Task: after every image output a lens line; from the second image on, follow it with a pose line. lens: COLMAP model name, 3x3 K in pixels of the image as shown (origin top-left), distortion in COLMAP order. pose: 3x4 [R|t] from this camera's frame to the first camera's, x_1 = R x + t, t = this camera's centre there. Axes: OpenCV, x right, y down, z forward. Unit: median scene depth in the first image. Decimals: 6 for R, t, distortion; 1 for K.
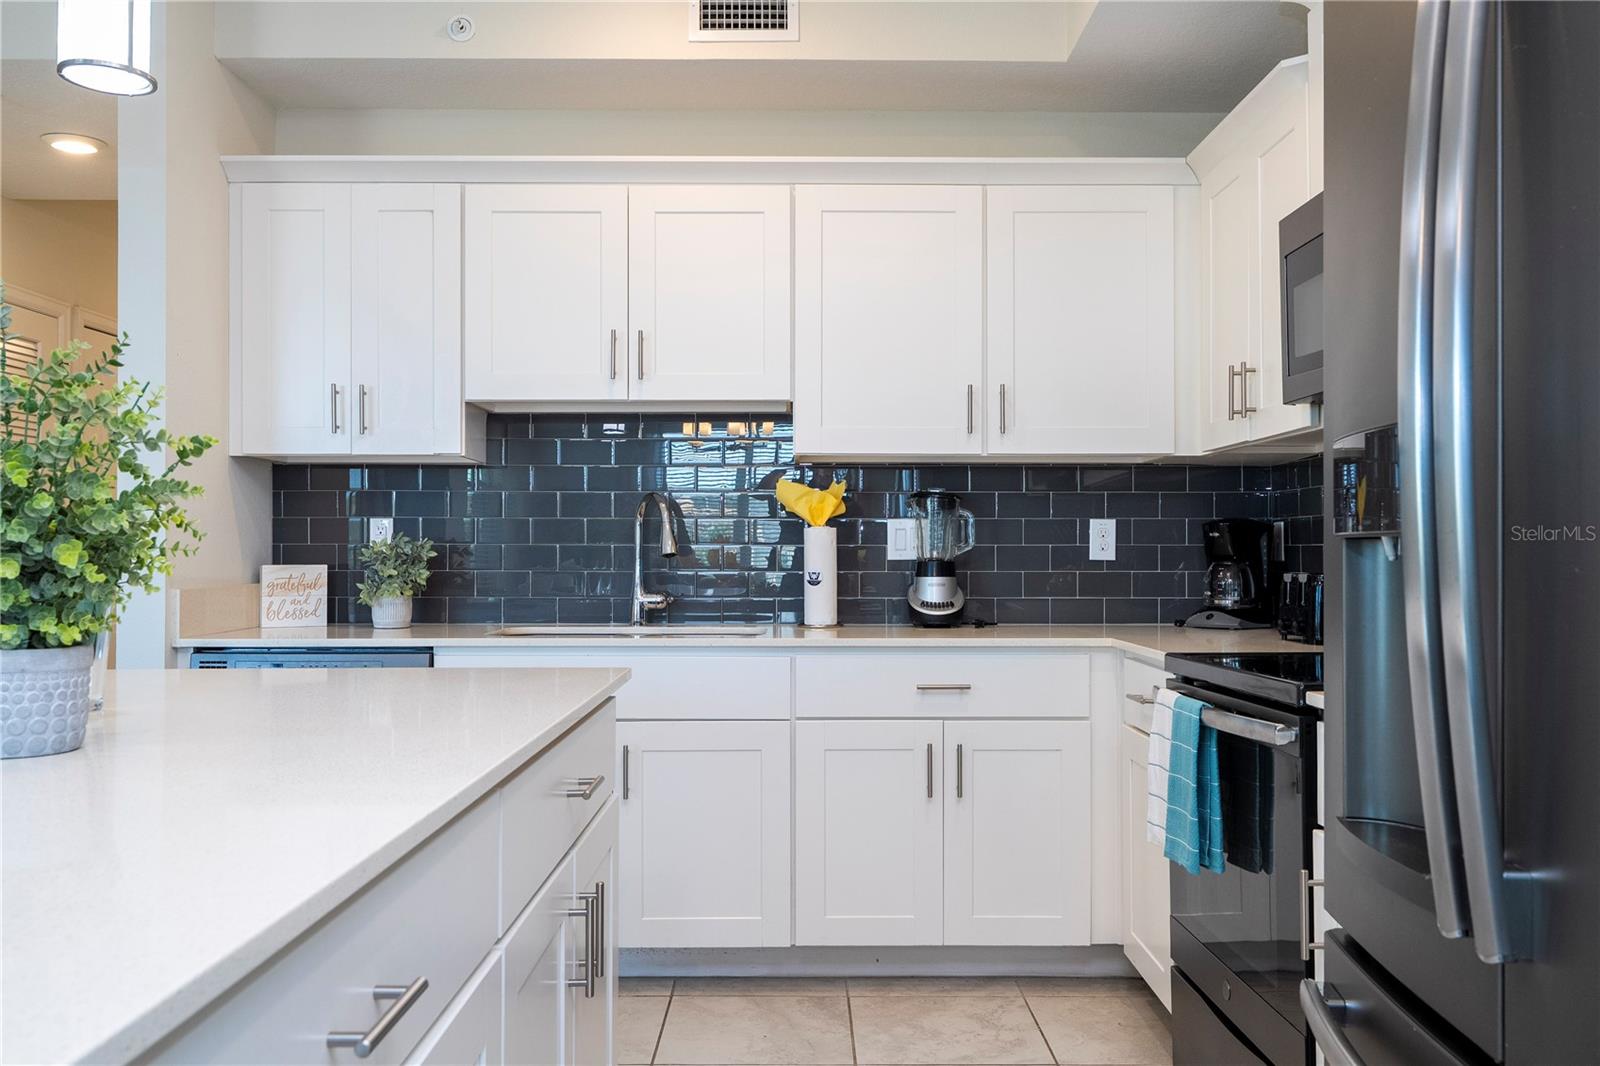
lens RADIAL K [[1373.5, 0, 798.1], [0, 1373.5, 535.5], [0, 0, 1]] dist [0.030899, 0.002092]
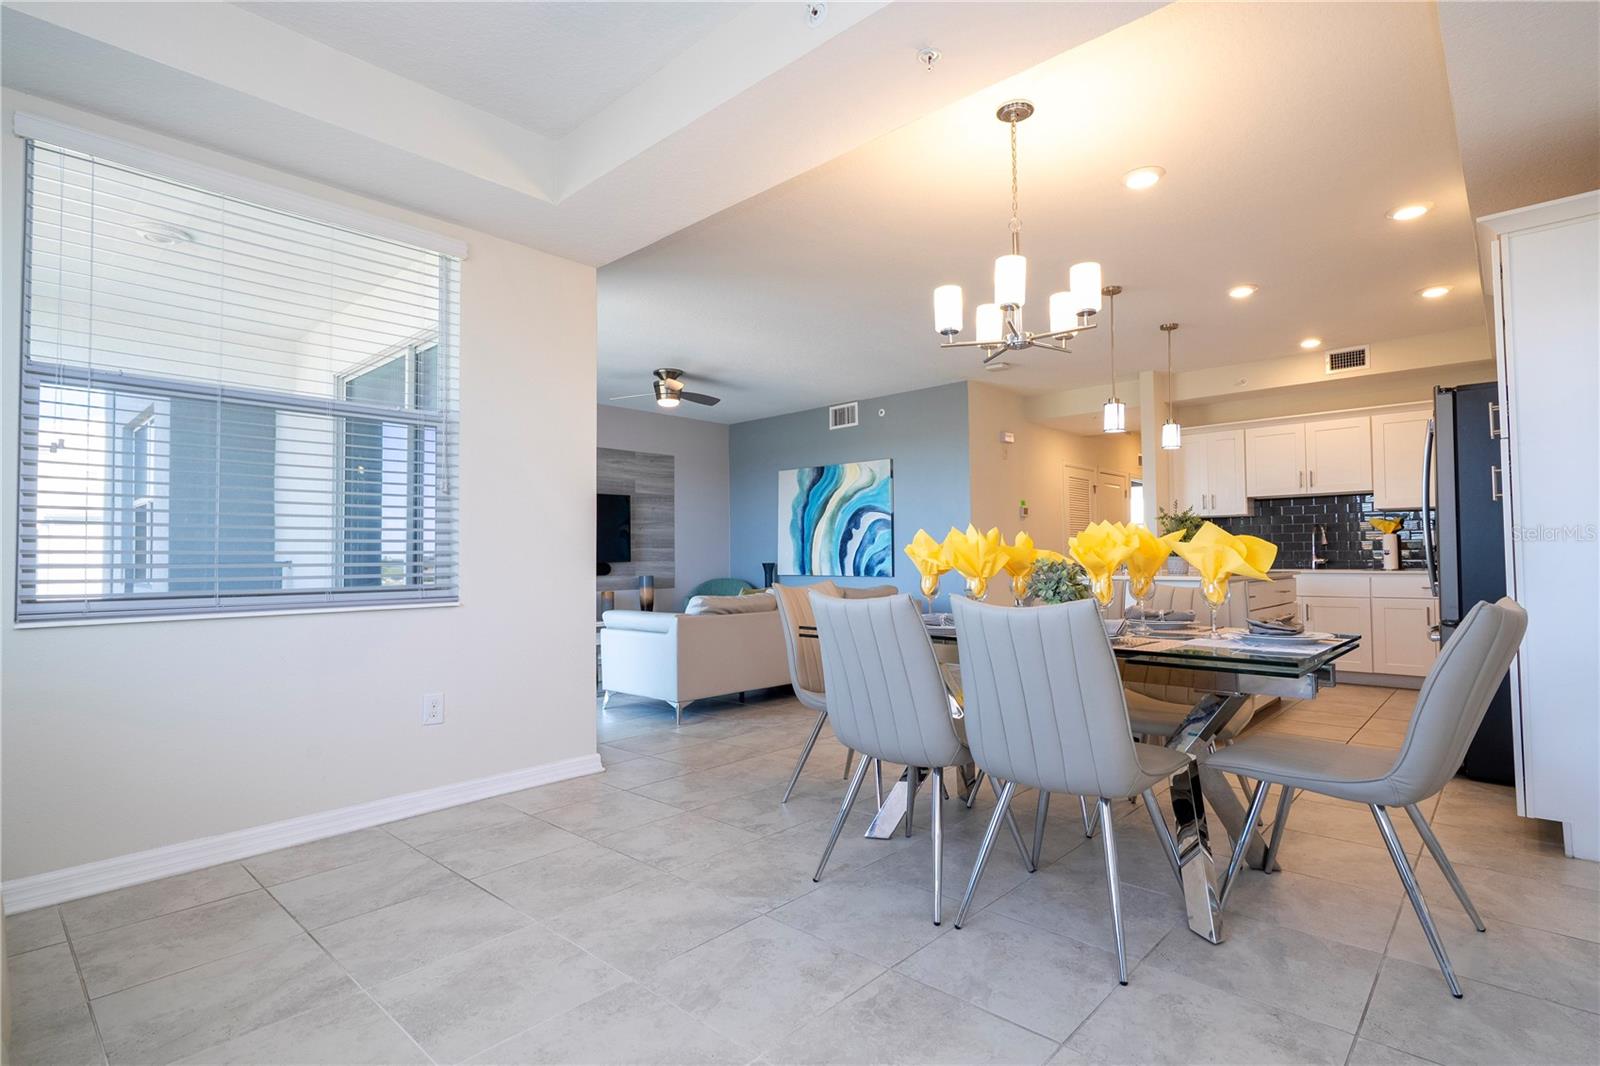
lens RADIAL K [[785.0, 0, 803.0], [0, 785.0, 539.6], [0, 0, 1]] dist [0.000469, 0.001734]
pose [[0.732301, -0.023380, -0.680580, 0.229307], [0.017647, 0.999726, -0.015356, 0.008936], [0.680752, -0.000765, 0.732513, -0.980304]]
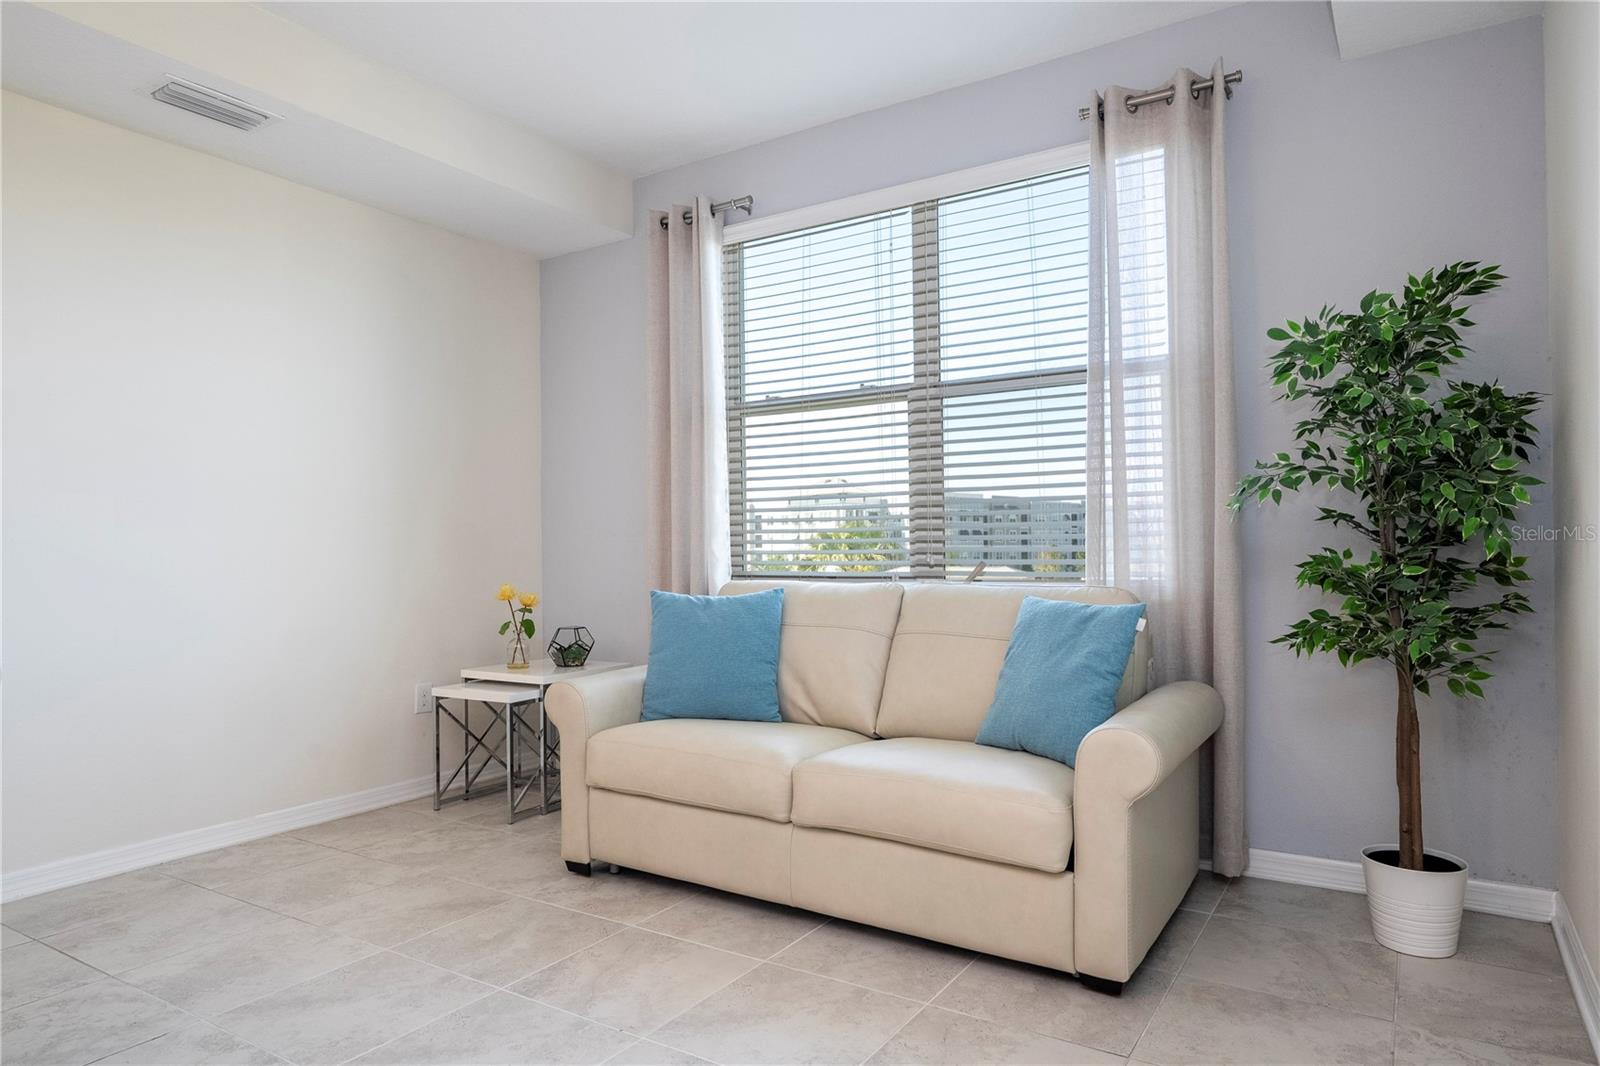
lens RADIAL K [[978.7, 0, 802.9], [0, 978.7, 535.0], [0, 0, 1]] dist [0.007273, -0.006865]
pose [[-0.842534, 0.020601, 0.538249, -0.539461], [0.006351, 0.999579, -0.028317, 0.017340], [-0.538605, -0.020439, -0.842310, -0.414845]]
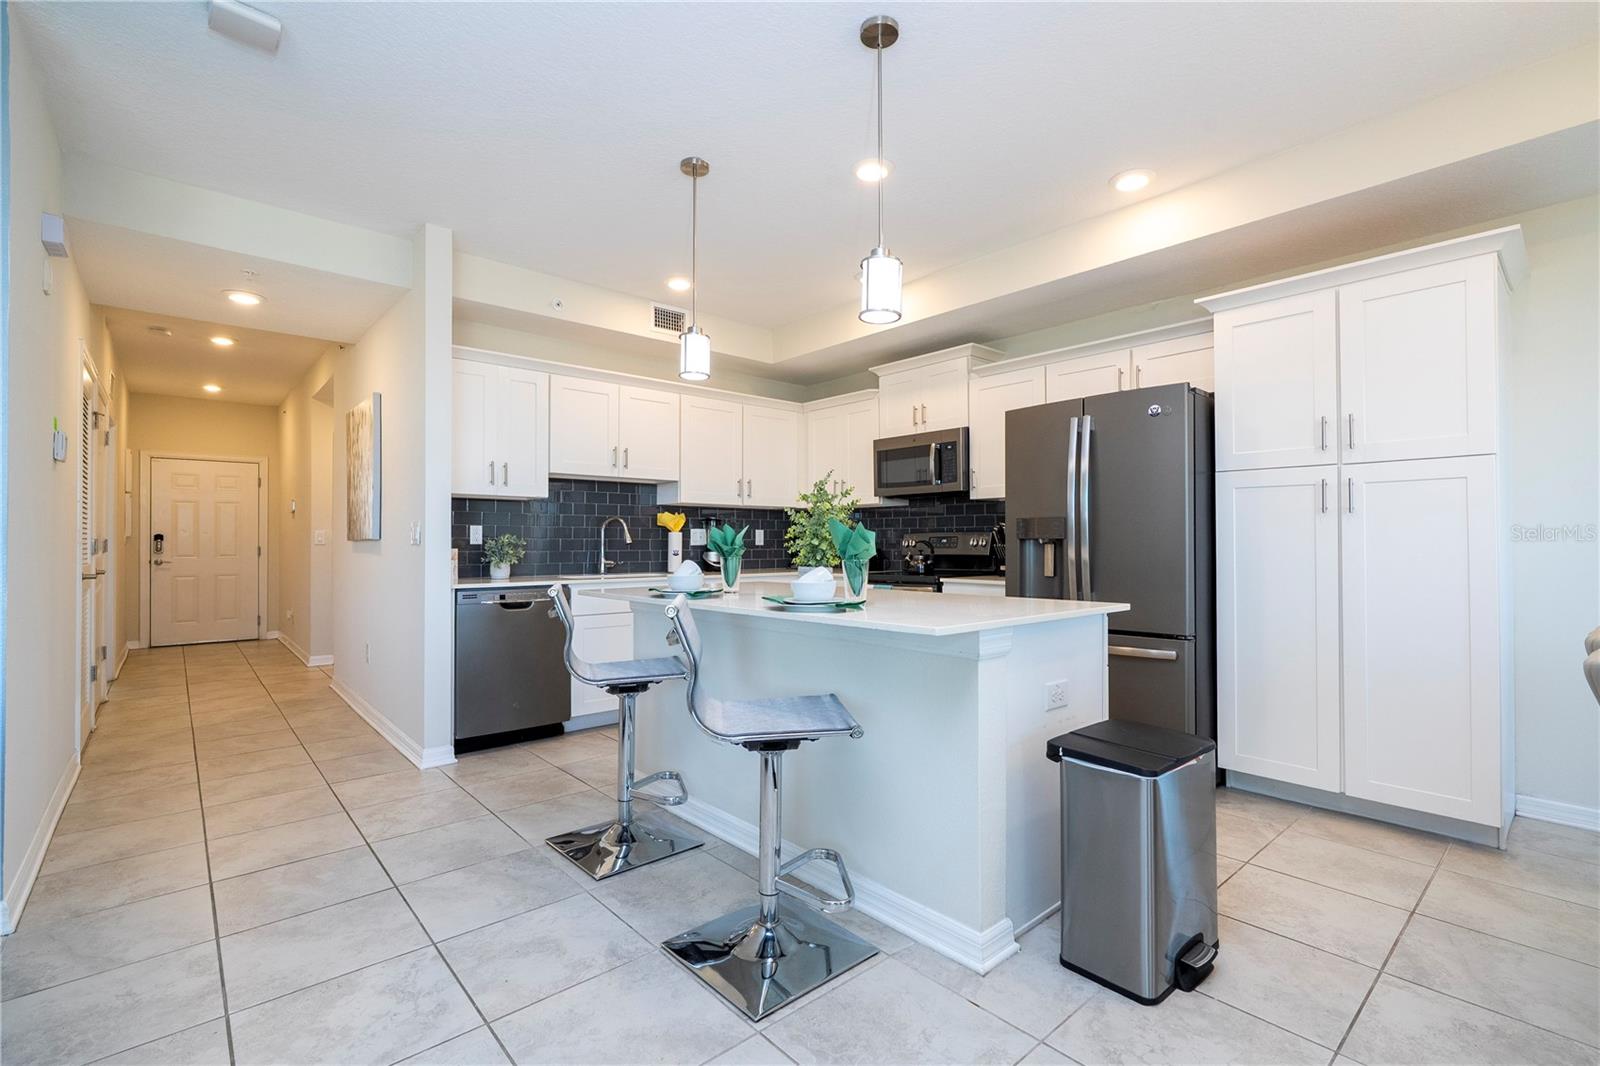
lens RADIAL K [[727.5, 0, 809.2], [0, 727.5, 538.2], [0, 0, 1]] dist [-0.005655, 0.003279]
pose [[0.749927, 0.003213, 0.661513, -0.668874], [-0.008776, 0.999949, 0.005091, -0.003765], [-0.661463, -0.009623, 0.749916, -0.132075]]
